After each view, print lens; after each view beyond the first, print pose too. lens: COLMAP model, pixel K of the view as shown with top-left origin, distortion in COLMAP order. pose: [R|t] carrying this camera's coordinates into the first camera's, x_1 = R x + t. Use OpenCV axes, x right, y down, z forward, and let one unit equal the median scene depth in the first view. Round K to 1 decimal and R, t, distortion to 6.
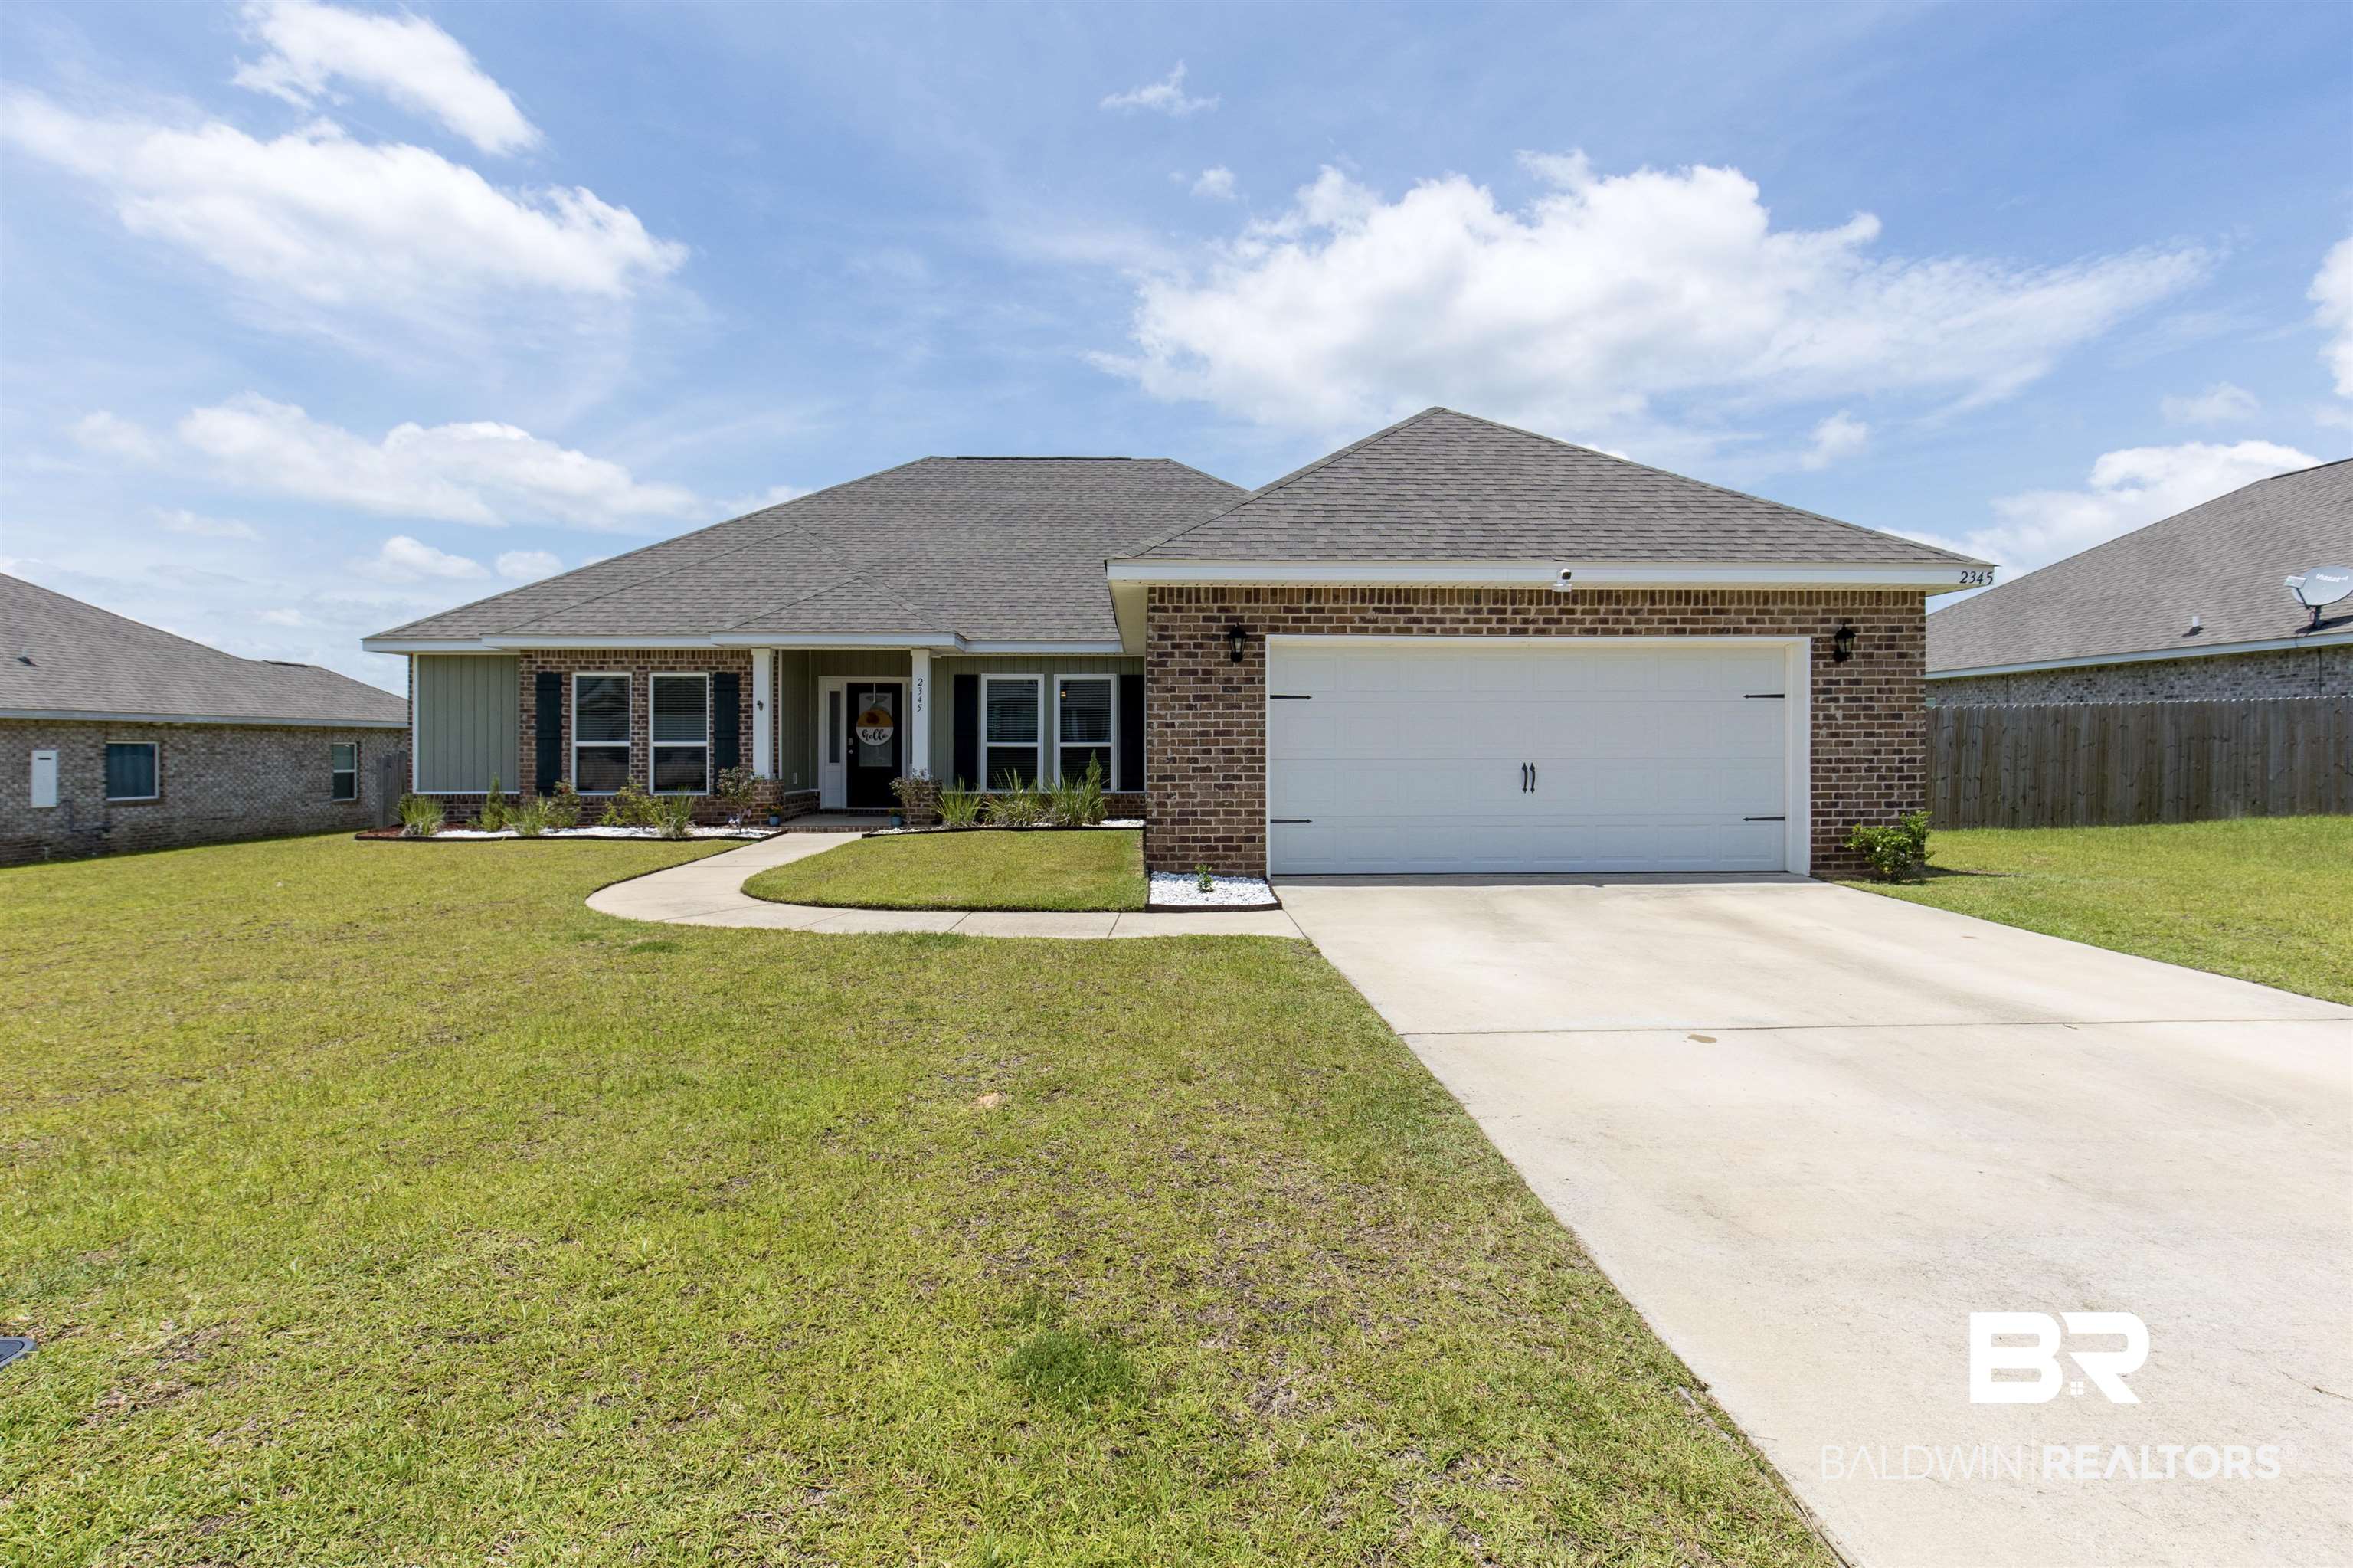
lens RADIAL K [[1080.2, 0, 1115.6], [0, 1080.2, 777.3], [0, 0, 1]] dist [-0.002264, 0.000199]
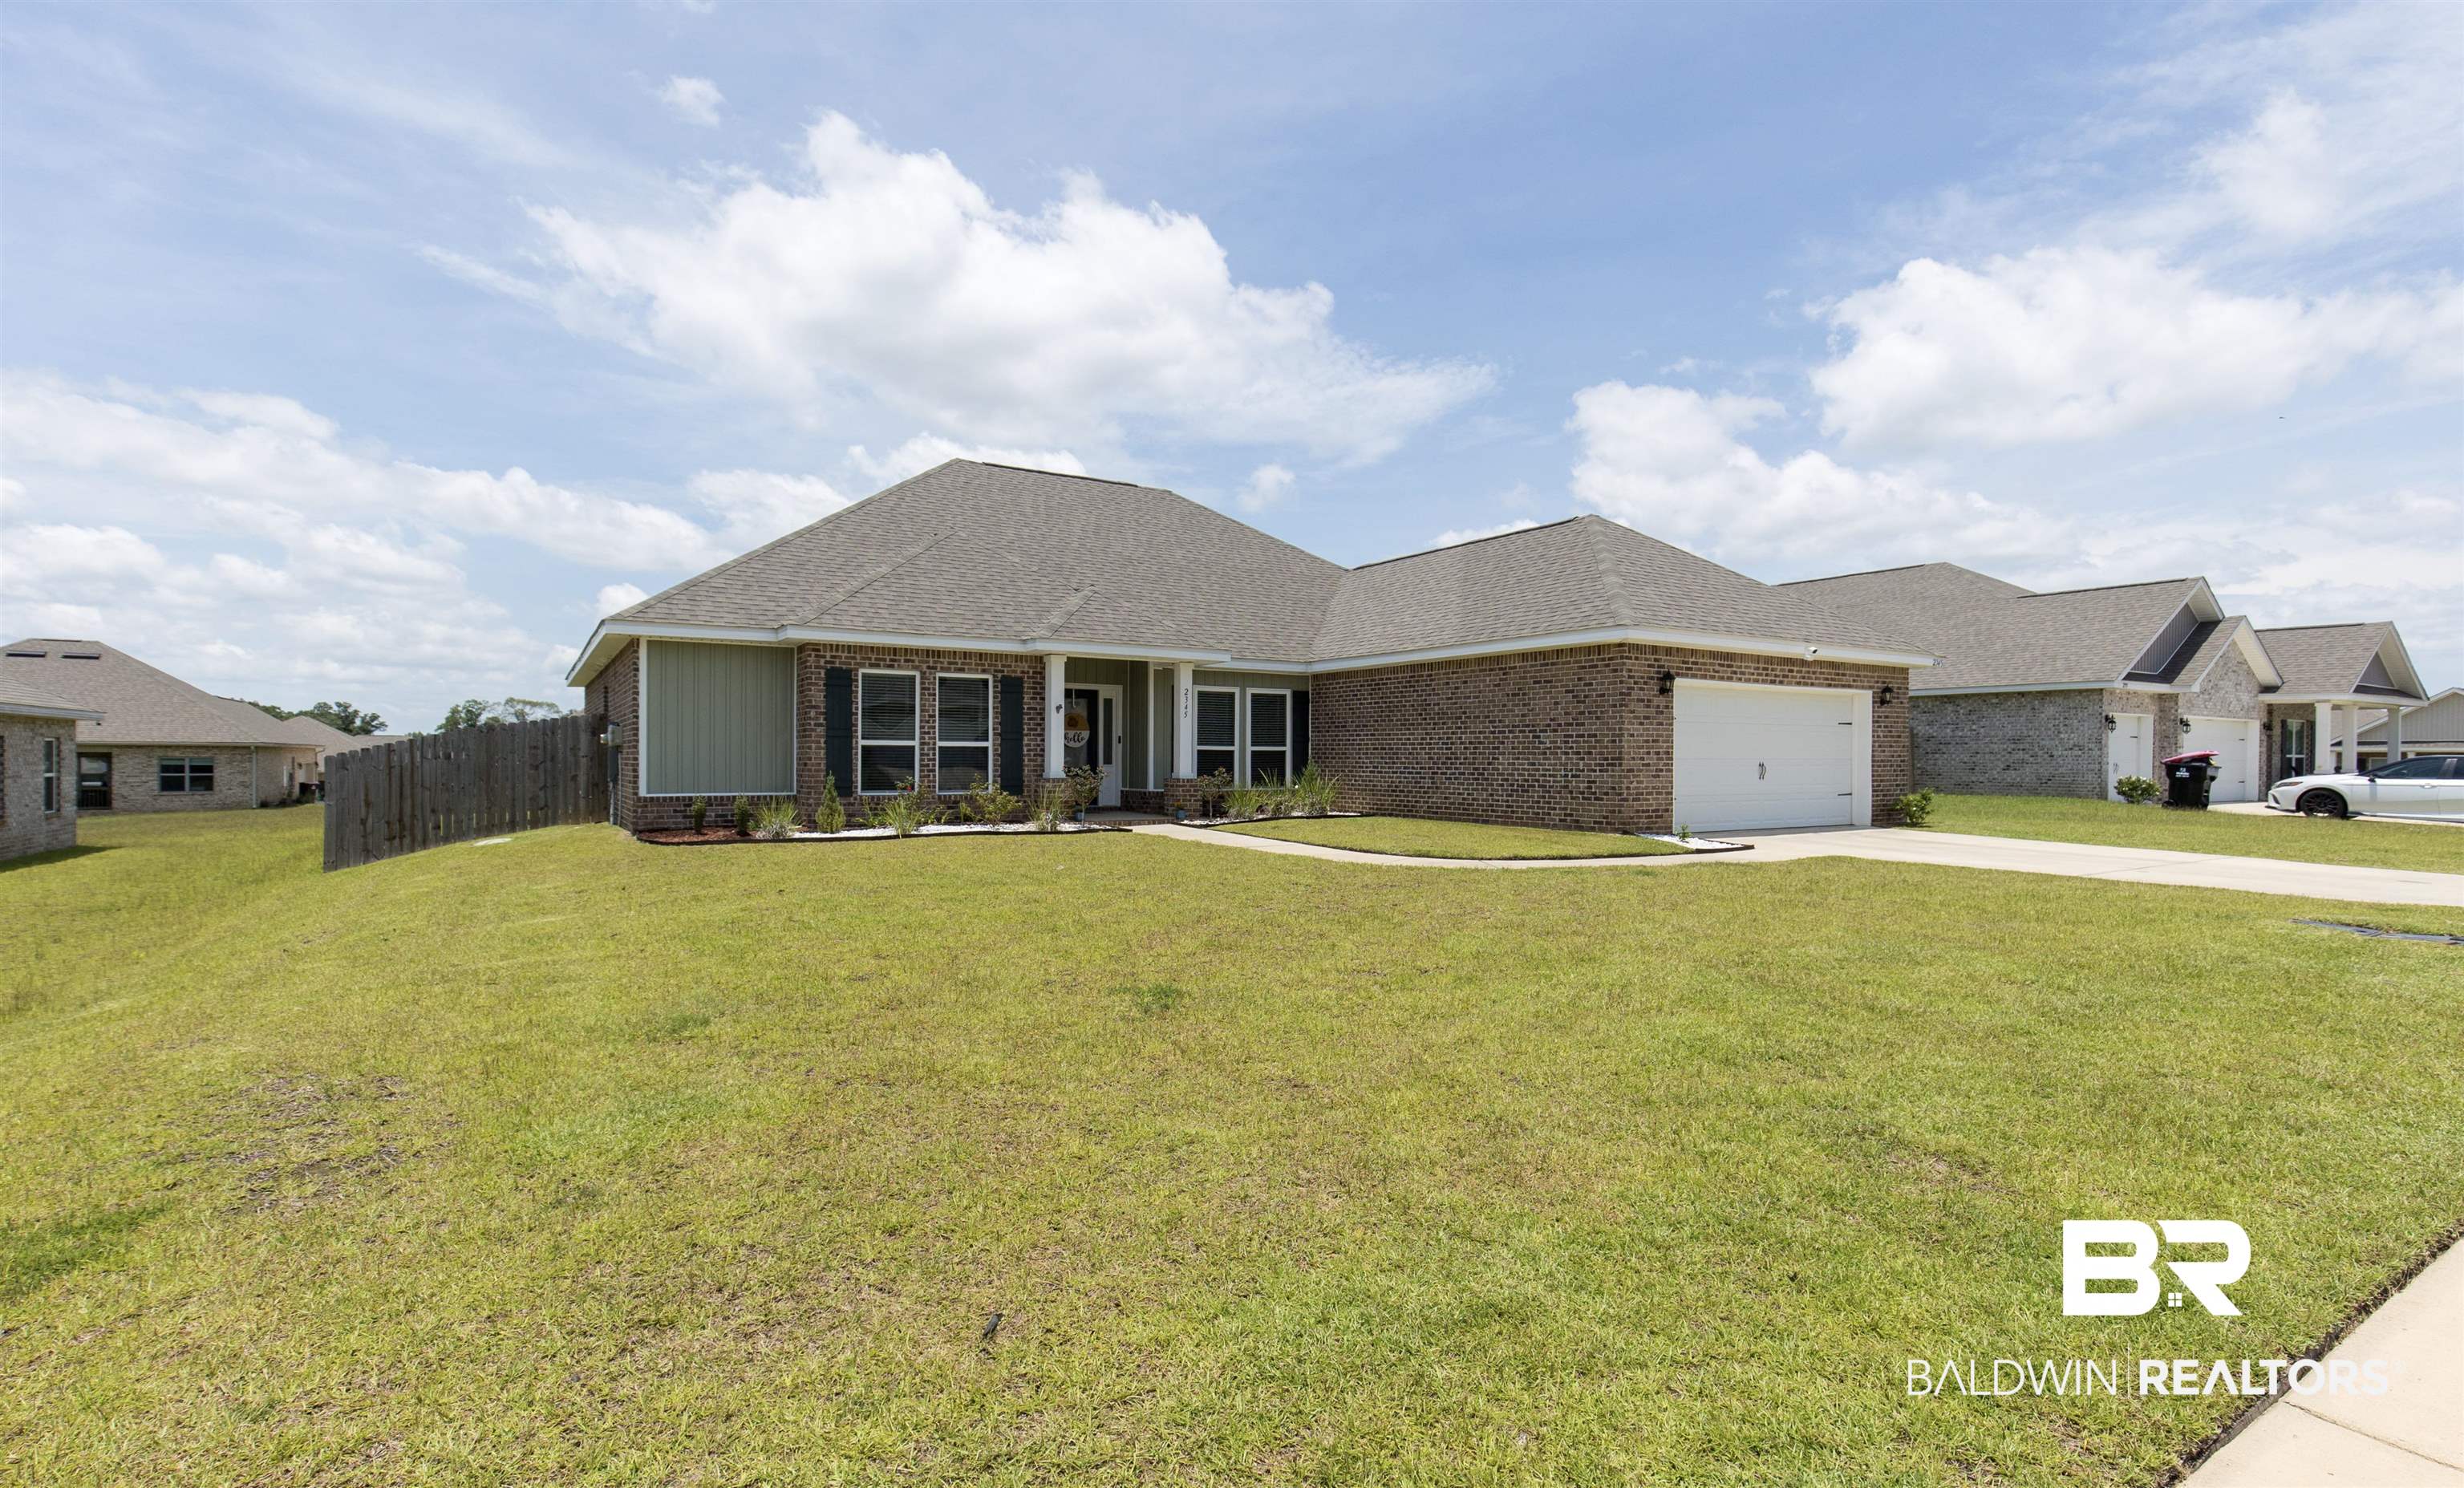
lens RADIAL K [[1173.8, 0, 1171.9], [0, 1173.8, 788.4], [0, 0, 1]] dist [0.013559, 0.000293]
pose [[0.869097, -0.005957, 0.494606, -0.782436], [0.006554, 0.999978, 0.000526, 0.012248], [-0.494599, 0.002784, 0.869117, -0.062308]]
